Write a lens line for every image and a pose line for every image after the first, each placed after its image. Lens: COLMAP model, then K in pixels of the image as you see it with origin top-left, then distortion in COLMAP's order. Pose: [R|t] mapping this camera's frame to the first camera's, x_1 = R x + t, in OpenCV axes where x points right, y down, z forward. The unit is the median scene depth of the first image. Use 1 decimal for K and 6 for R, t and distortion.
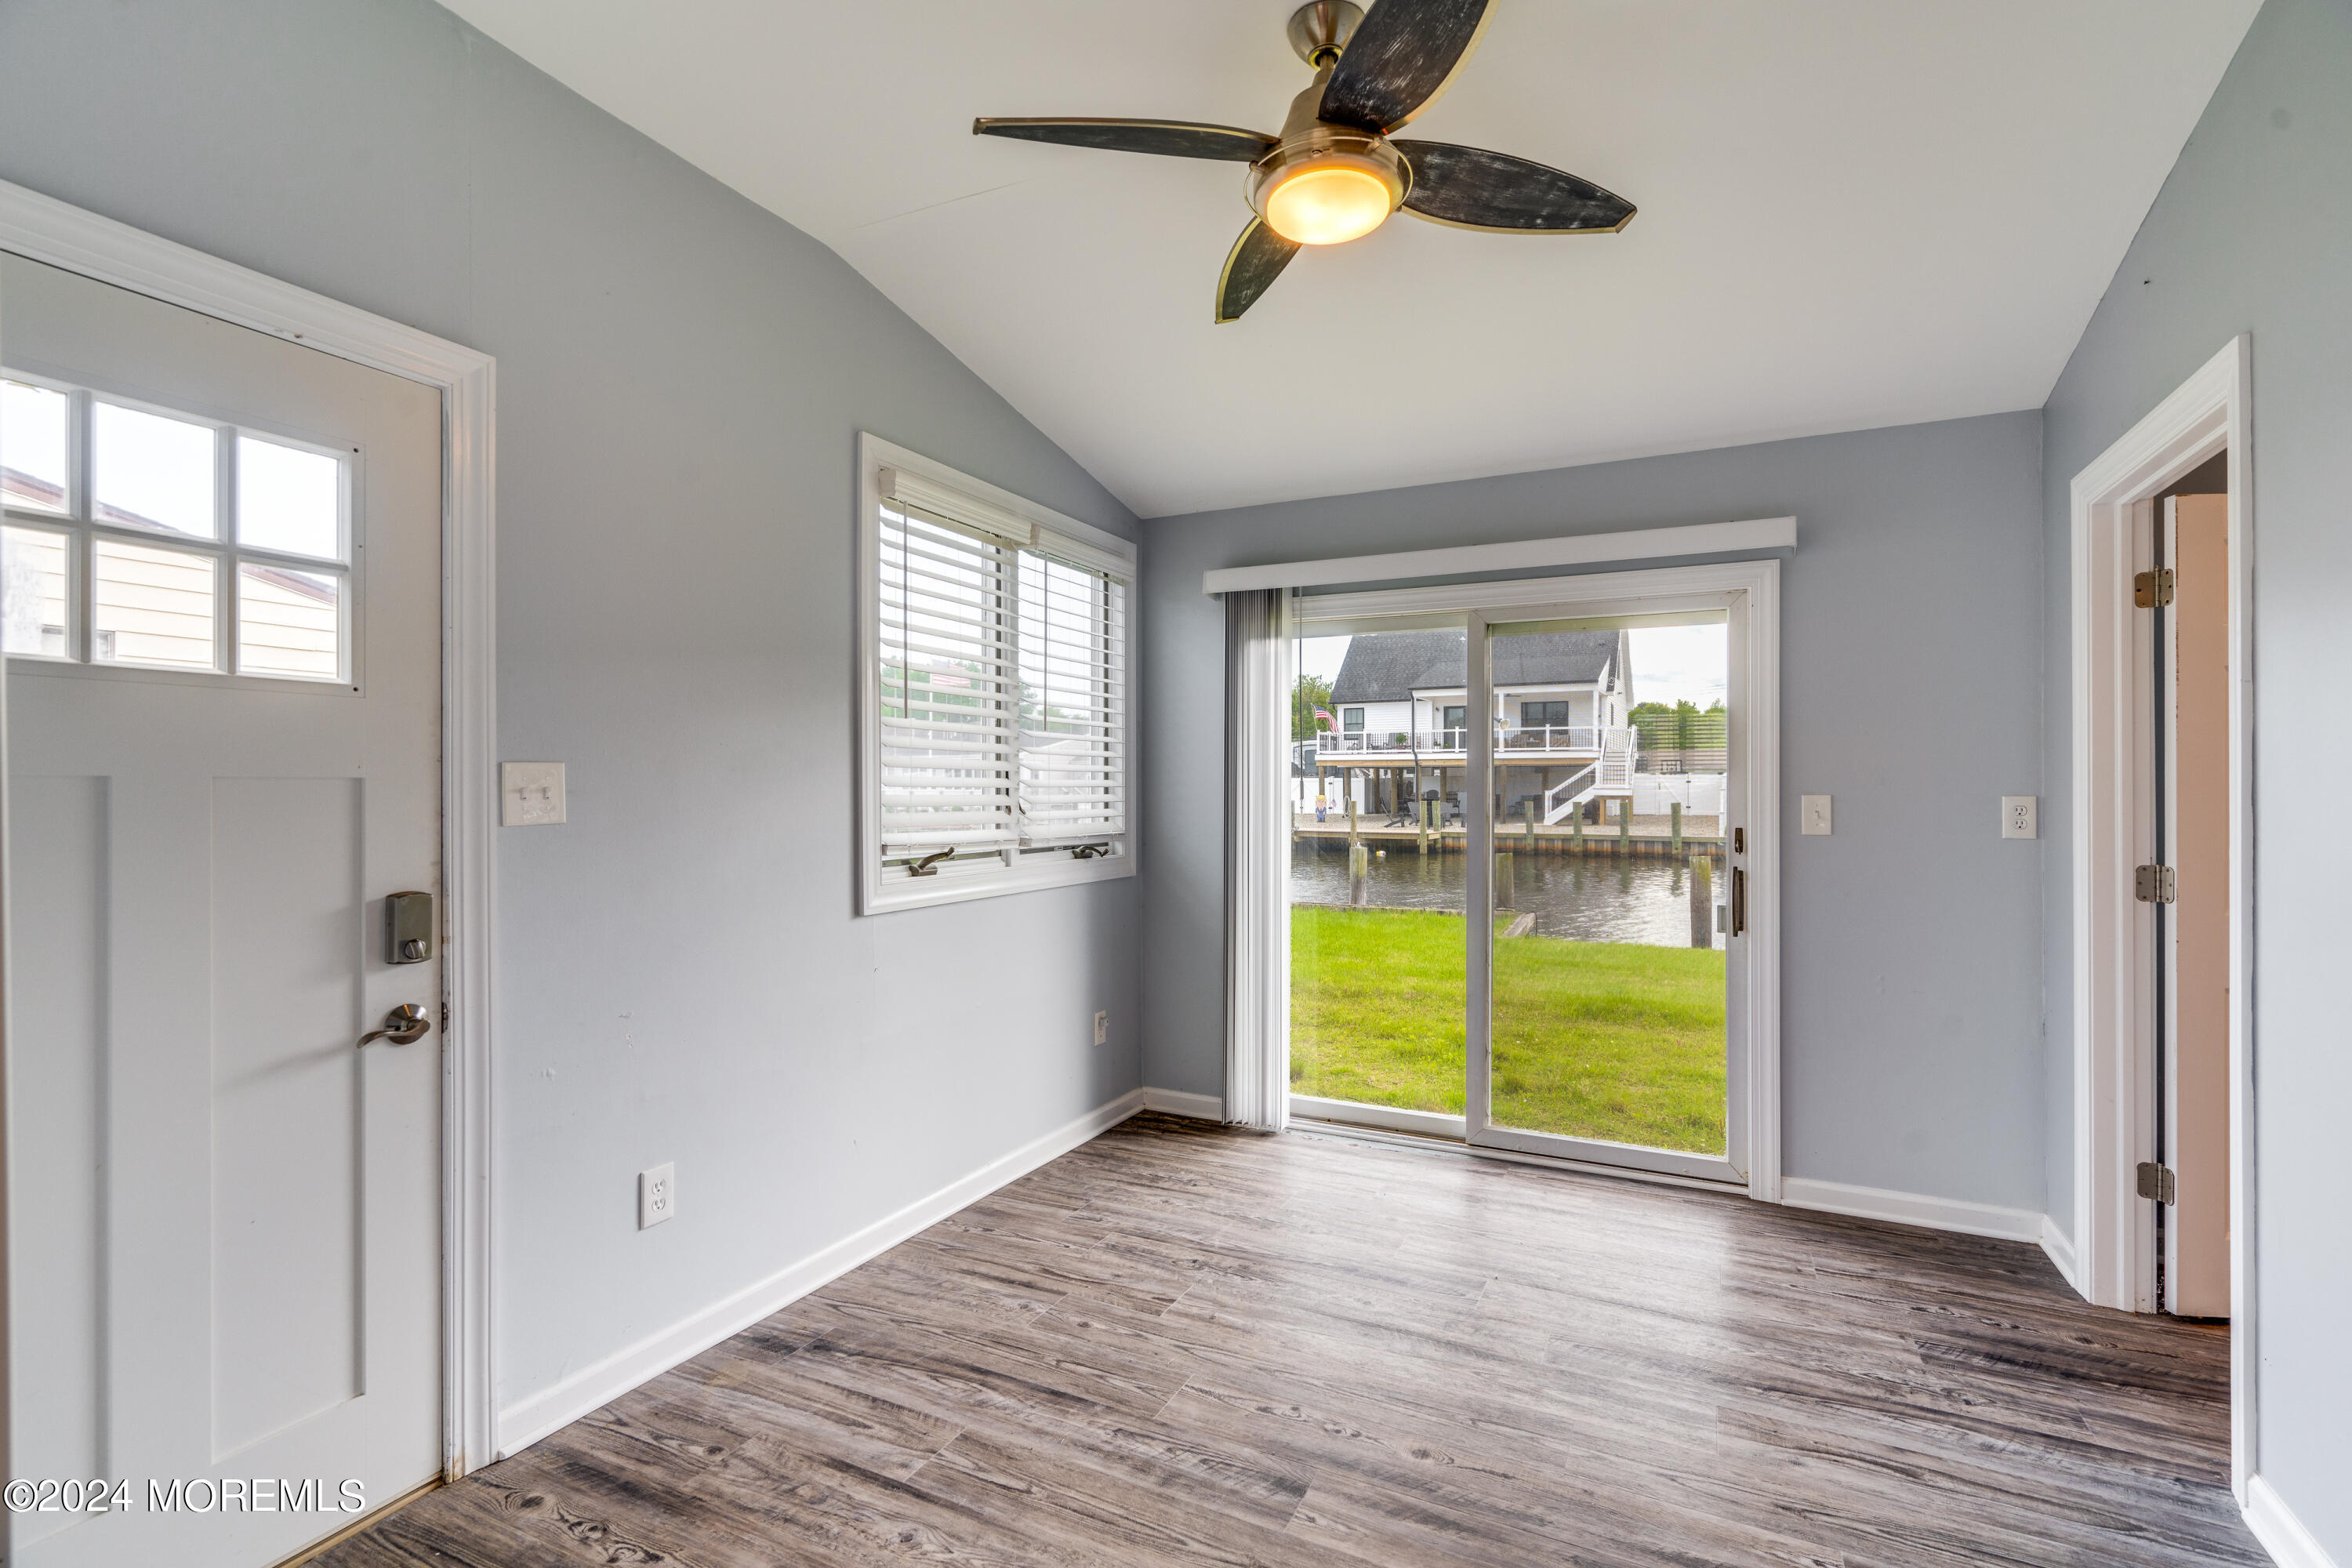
lens RADIAL K [[1062.1, 0, 1154.8], [0, 1062.1, 775.3], [0, 0, 1]] dist [-0.006791, 0.000296]
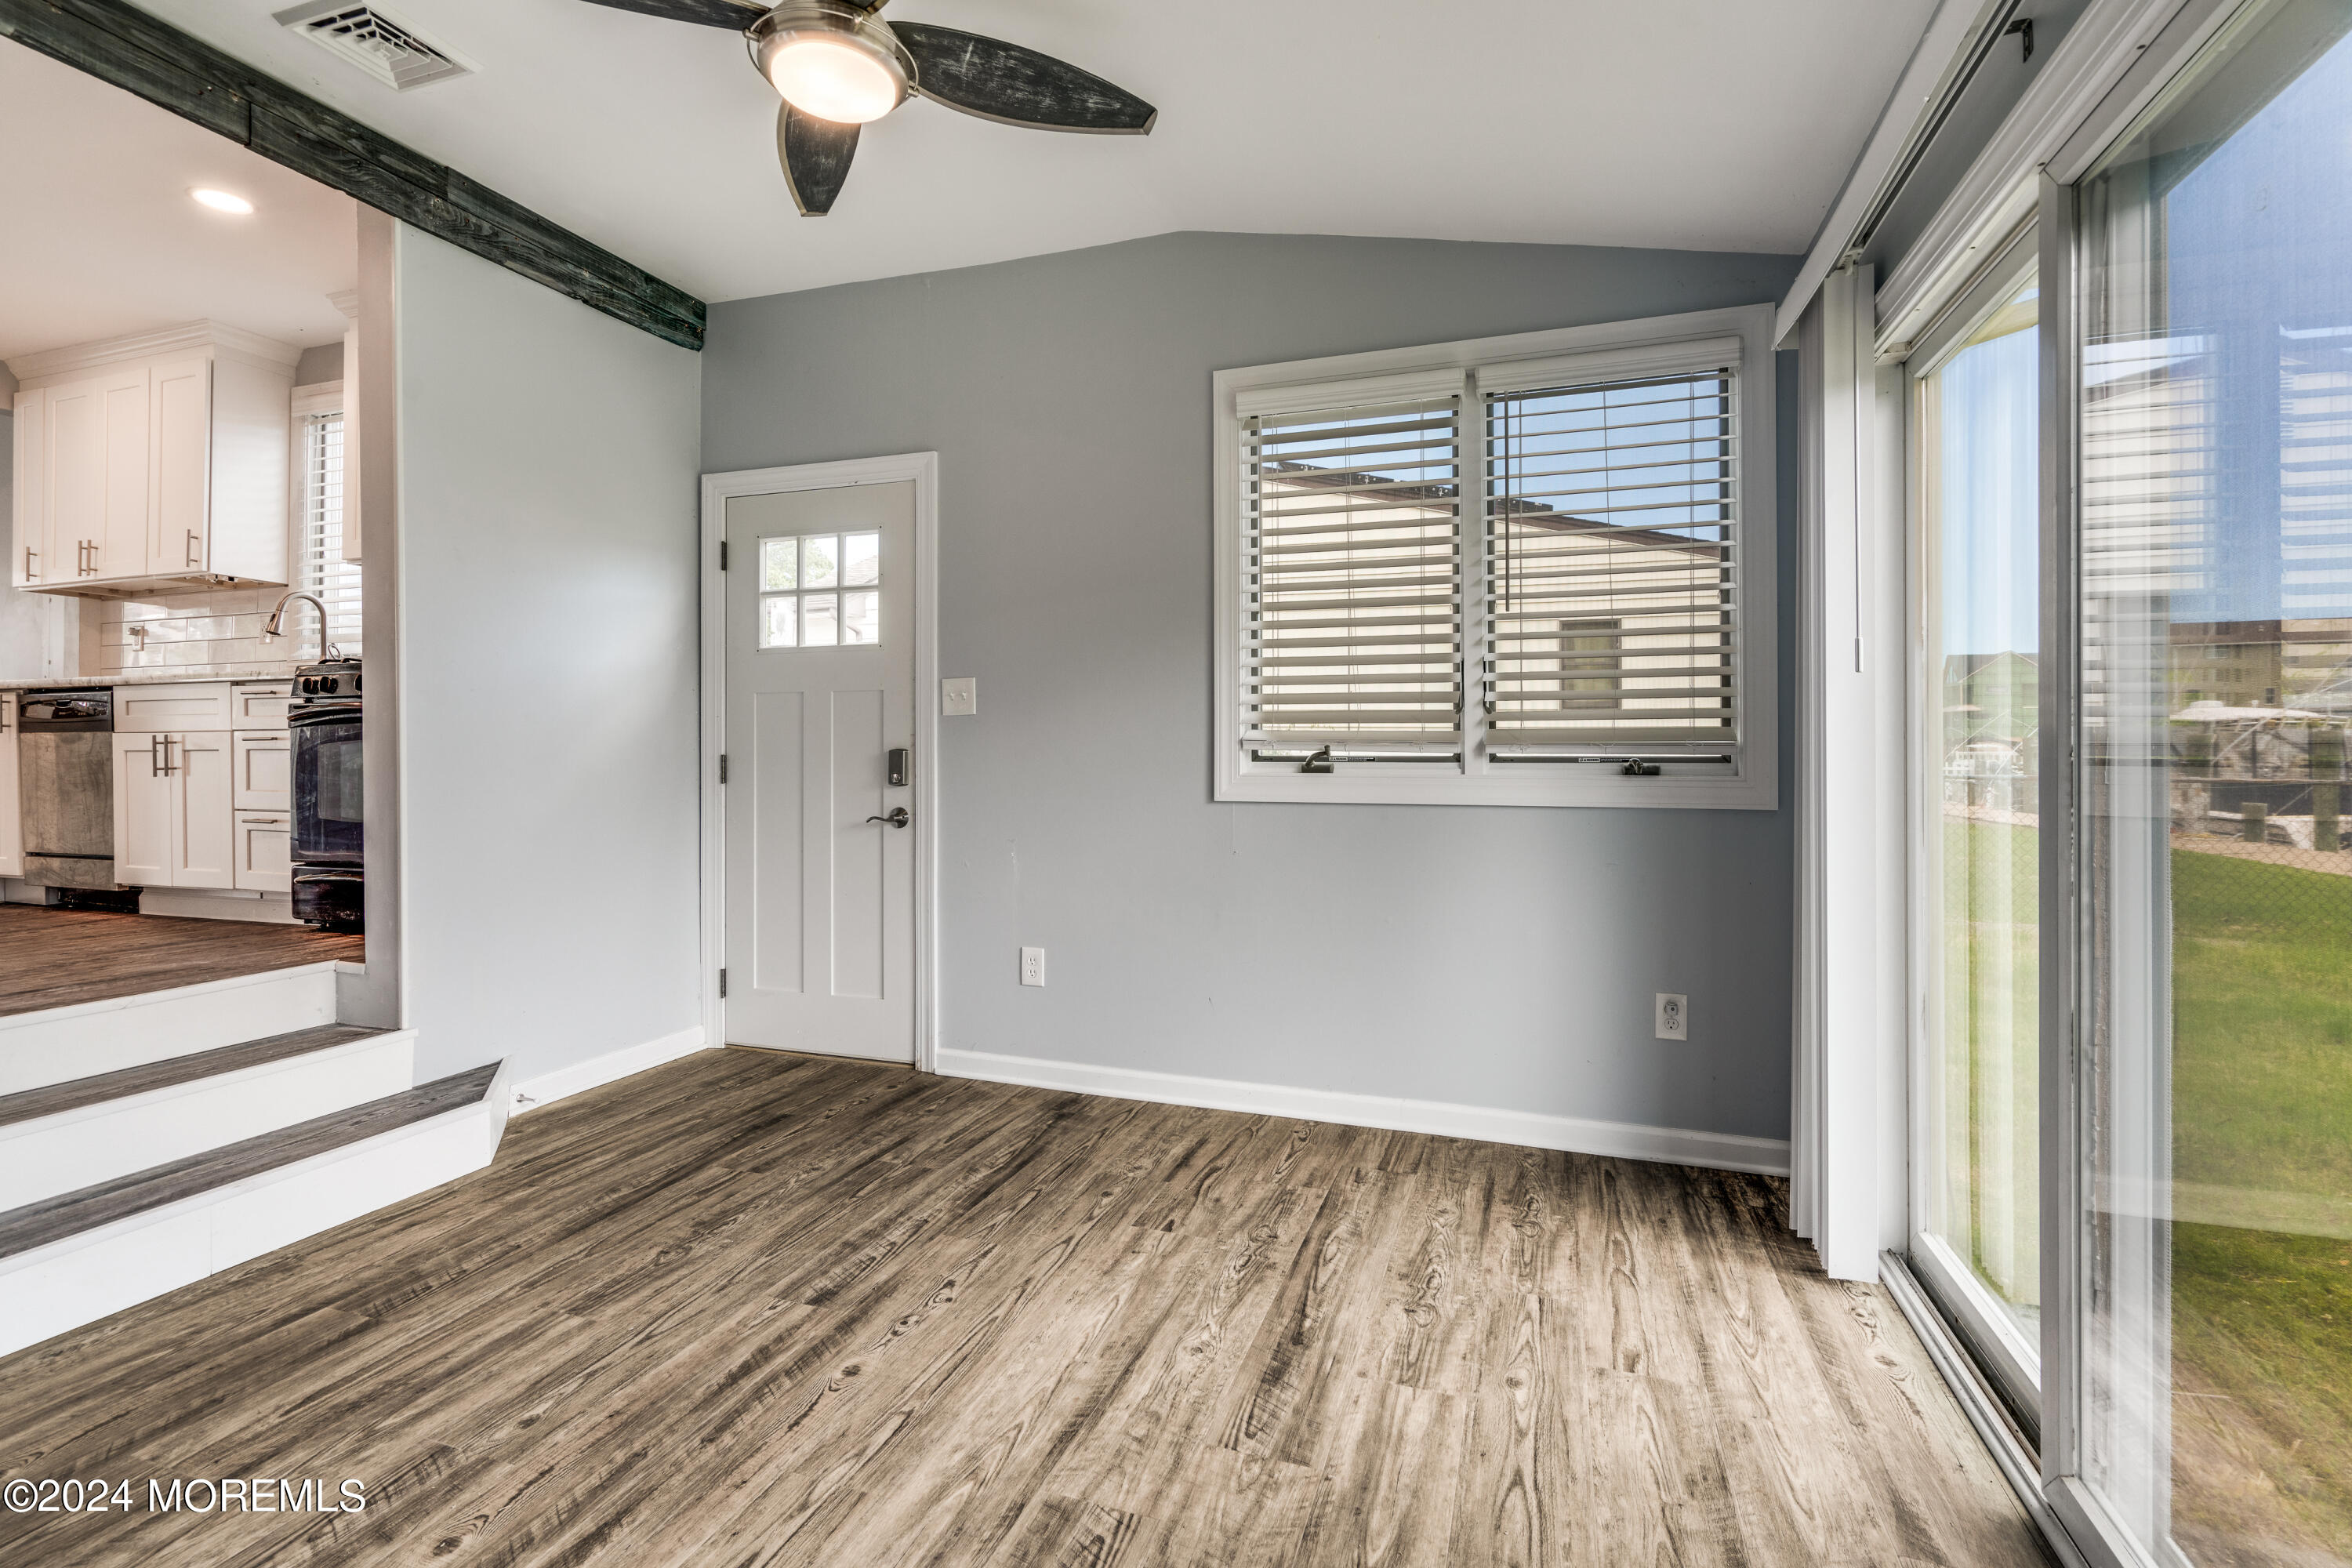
lens RADIAL K [[1062.1, 0, 1188.7], [0, 1062.1, 727.9], [0, 0, 1]] dist [-0.006791, 0.000296]
pose [[0.151932, -0.024321, -0.988092, 0.893422], [0.011936, 0.999669, -0.022771, 0.085846], [0.988319, -0.008335, 0.152172, 0.855062]]
